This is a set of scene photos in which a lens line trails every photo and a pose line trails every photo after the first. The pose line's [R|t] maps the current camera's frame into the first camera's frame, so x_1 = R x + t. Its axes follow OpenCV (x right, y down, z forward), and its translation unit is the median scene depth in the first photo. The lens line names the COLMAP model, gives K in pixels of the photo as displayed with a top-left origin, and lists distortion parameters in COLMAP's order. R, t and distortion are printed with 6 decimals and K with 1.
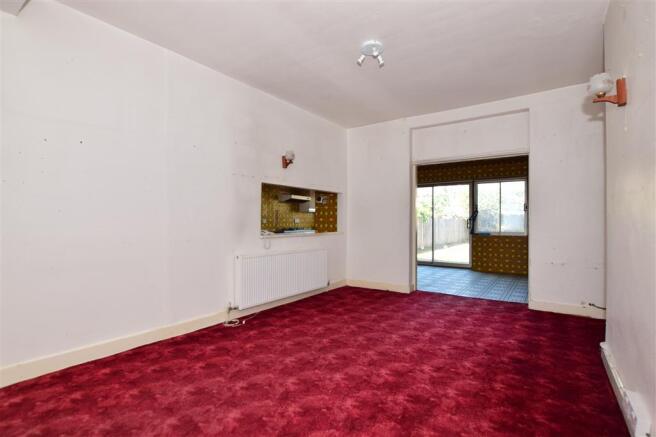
lens RADIAL K [[303.5, 0, 351.2], [0, 303.5, 220.8], [0, 0, 1]] dist [-0.024440, 0.000479]
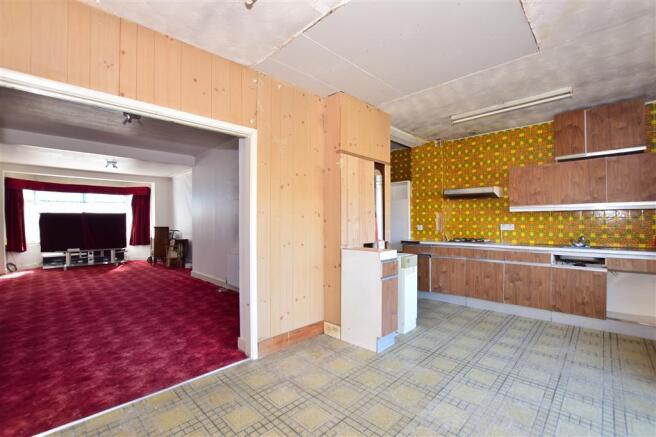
lens RADIAL K [[290.3, 0, 328.8], [0, 290.3, 220.8], [0, 0, 1]] dist [-0.026560, 0.000500]
pose [[-0.191188, -0.002009, -0.981551, 1.062386], [0.011551, 0.999924, -0.004297, -0.035149], [0.981486, -0.012159, -0.191150, 1.847914]]
